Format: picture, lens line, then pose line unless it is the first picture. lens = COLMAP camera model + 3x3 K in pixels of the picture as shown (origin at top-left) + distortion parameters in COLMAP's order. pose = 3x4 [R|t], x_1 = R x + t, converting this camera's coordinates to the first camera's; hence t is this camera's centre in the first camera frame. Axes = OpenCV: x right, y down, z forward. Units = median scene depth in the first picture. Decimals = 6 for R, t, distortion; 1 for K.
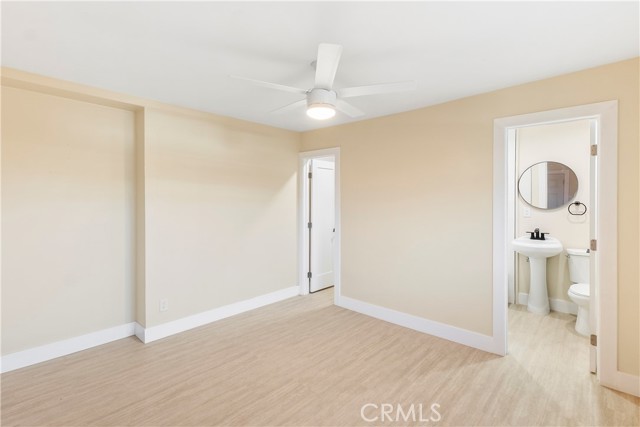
lens RADIAL K [[293.3, 0, 313.3], [0, 293.3, 202.9], [0, 0, 1]] dist [0.002580, 0.000114]
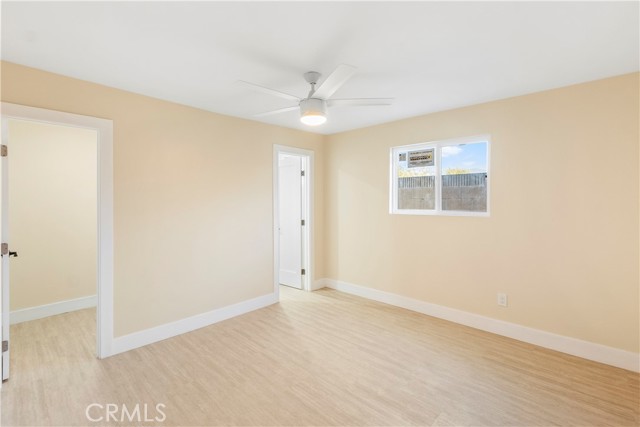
lens RADIAL K [[293.3, 0, 317.2], [0, 293.3, 199.1], [0, 0, 1]] dist [0.002580, 0.000114]
pose [[0.028162, 0.011224, 0.999540, -0.961676], [0.018868, 0.999753, -0.011758, 0.014904], [-0.999425, 0.019191, 0.027943, 0.840111]]
